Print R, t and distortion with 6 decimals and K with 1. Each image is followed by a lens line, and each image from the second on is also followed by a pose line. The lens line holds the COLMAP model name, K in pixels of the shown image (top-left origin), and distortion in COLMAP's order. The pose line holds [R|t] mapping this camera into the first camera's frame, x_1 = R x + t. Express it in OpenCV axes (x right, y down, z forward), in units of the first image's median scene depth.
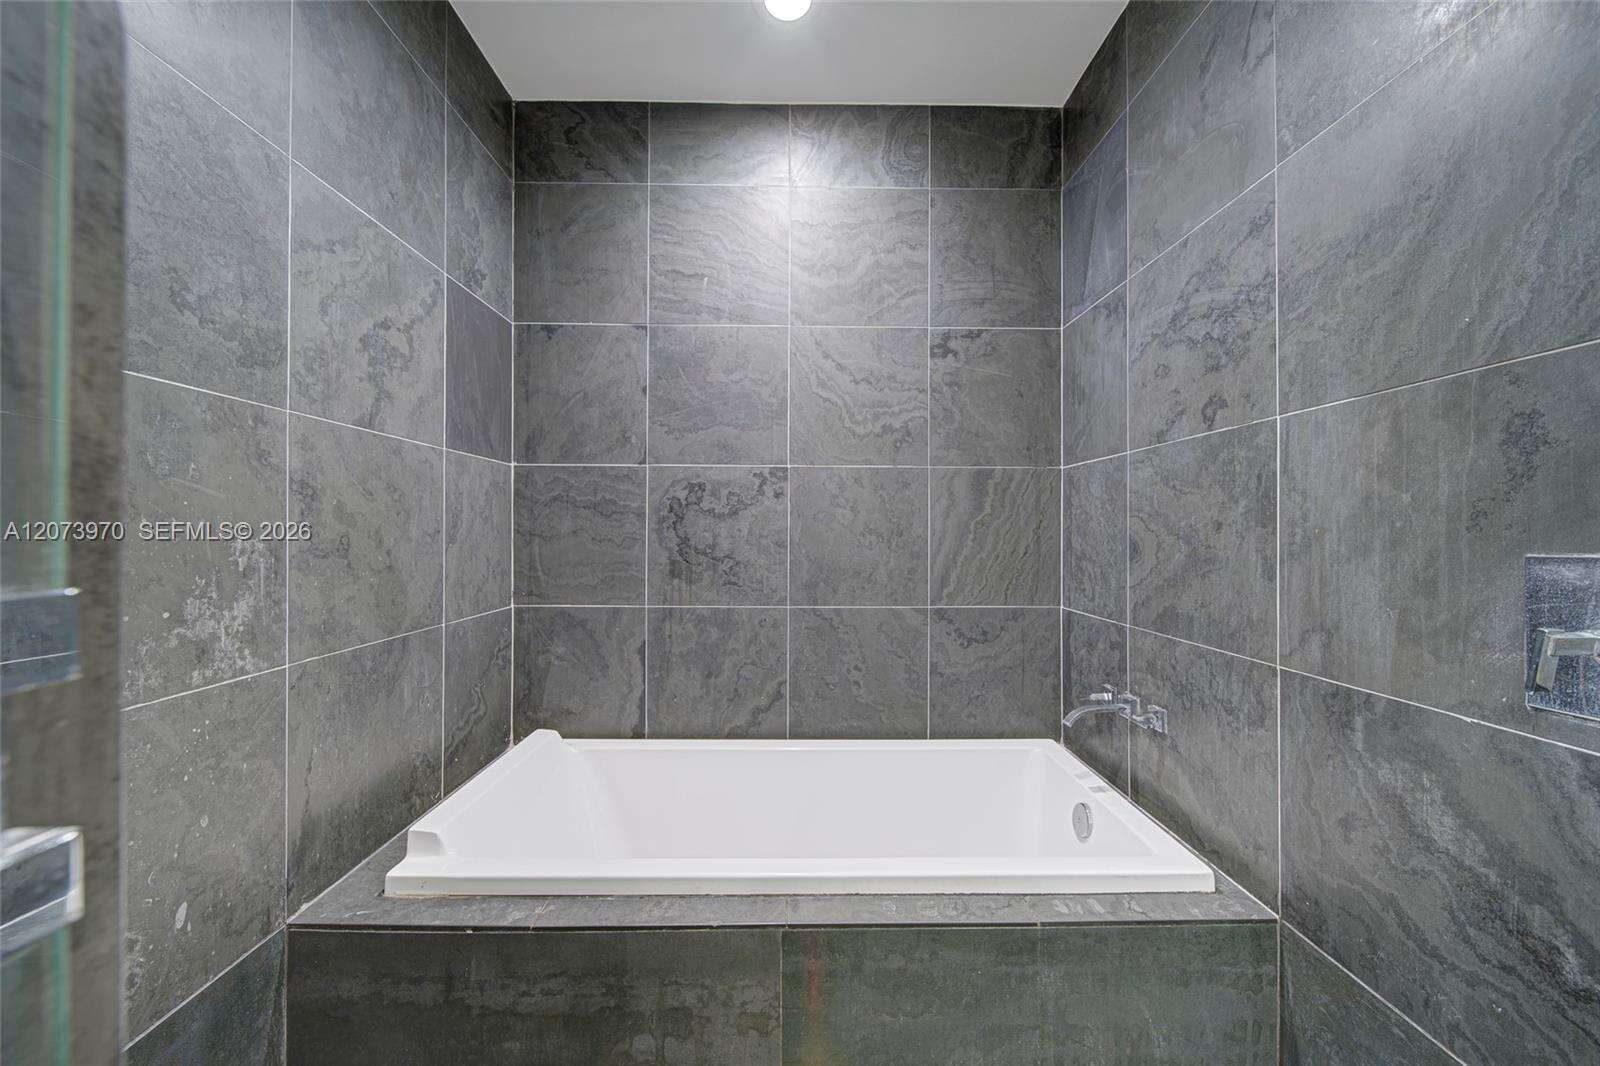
lens RADIAL K [[562.6, 0, 801.5], [0, 562.6, 525.6], [0, 0, 1]] dist [0.000343, -0.000527]
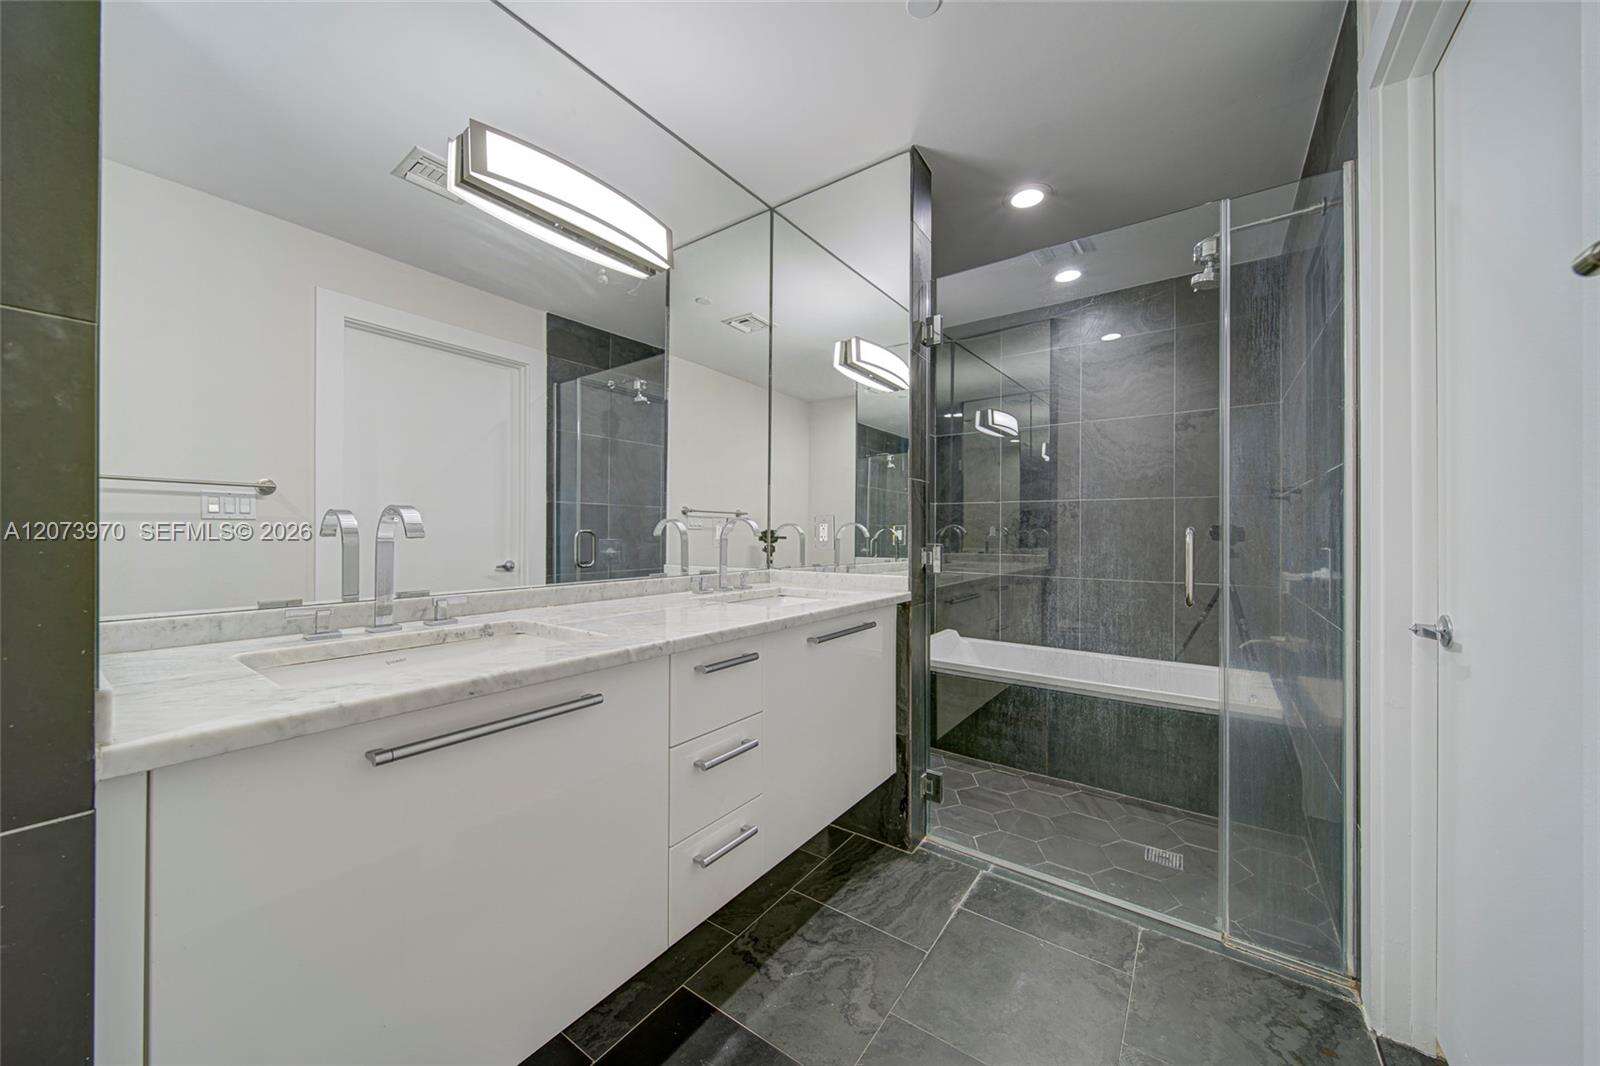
lens RADIAL K [[562.6, 0, 801.5], [0, 562.6, 525.6], [0, 0, 1]] dist [0.000343, -0.000527]
pose [[0.802447, -0.002903, -0.596716, 0.337974], [0.000957, 0.999993, -0.003579, -0.018691], [0.596722, 0.002301, 0.802444, -0.983055]]
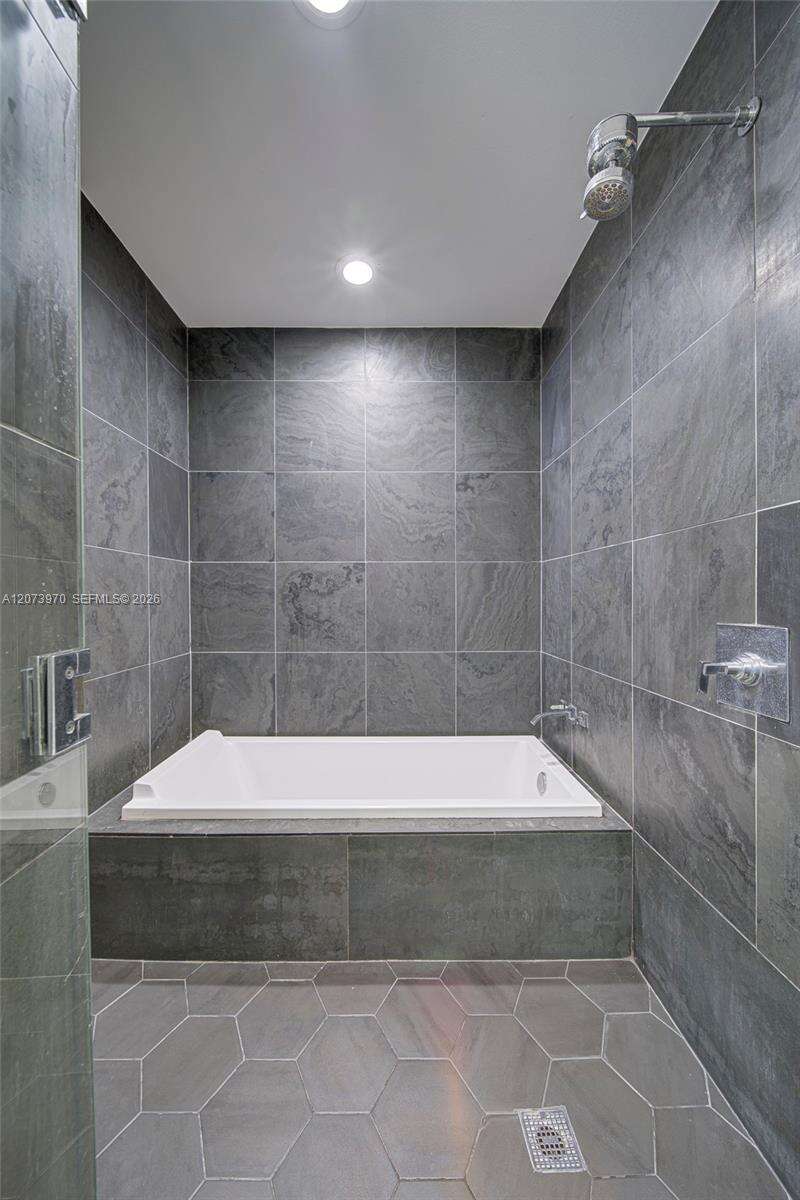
lens RADIAL K [[423.2, 0, 395.6], [0, 423.2, 595.9], [0, 0, 1]] dist [0.000901, 0.000067]
pose [[0.999901, -0.006281, -0.012604, 0.075962], [0.006419, 0.999919, 0.010994, -0.024527], [0.012534, -0.011074, 0.999860, -0.175256]]
